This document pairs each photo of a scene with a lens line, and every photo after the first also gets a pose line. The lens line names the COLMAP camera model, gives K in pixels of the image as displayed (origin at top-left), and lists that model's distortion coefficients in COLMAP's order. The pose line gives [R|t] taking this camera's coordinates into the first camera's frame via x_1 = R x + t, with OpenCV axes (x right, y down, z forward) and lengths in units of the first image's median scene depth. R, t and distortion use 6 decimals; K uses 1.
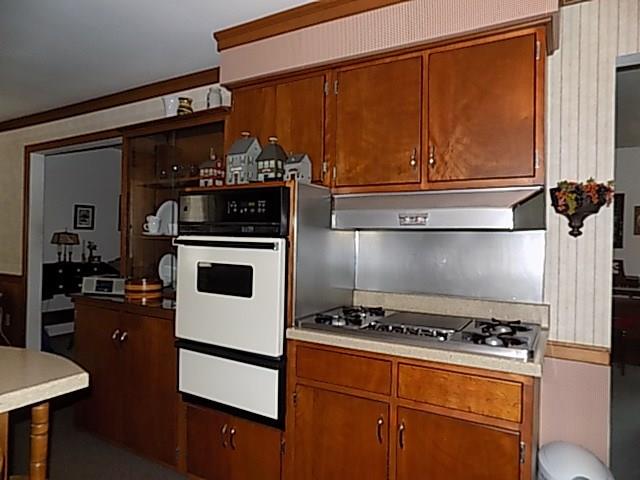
lens RADIAL K [[429.1, 0, 320.2], [0, 429.1, 234.1], [0, 0, 1]] dist [-0.039335, 0.030521]
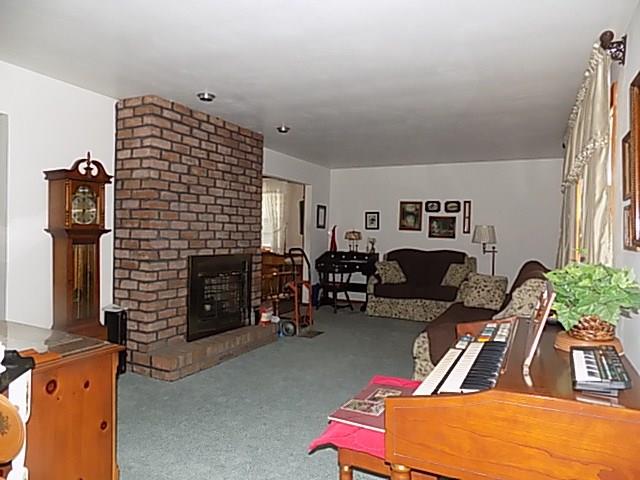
lens RADIAL K [[429.1, 0, 320.9], [0, 429.1, 241.8], [0, 0, 1]] dist [-0.039335, 0.030521]
pose [[0.062801, -0.001590, -0.998025, 0.892058], [-0.005982, 0.999980, -0.001970, 0.035463], [0.998008, 0.006094, 0.062790, 0.788400]]
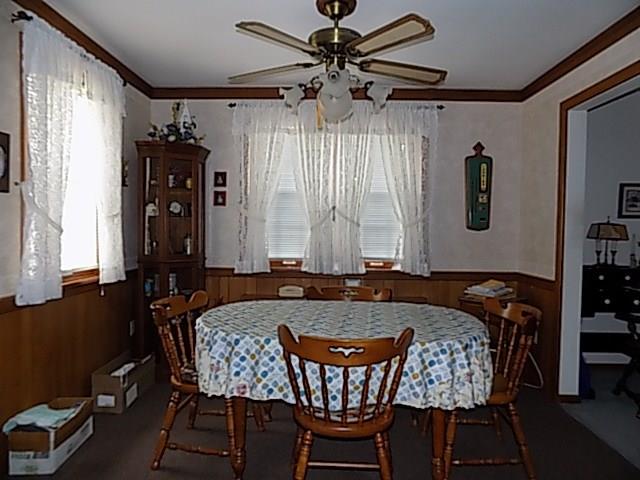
lens RADIAL K [[429.1, 0, 319.6], [0, 429.1, 240.0], [0, 0, 1]] dist [-0.039335, 0.030521]
pose [[0.487830, 0.015548, -0.872800, -0.214801], [0.005139, 0.999773, 0.020683, 0.007574], [0.872924, -0.014575, 0.487639, 0.233484]]
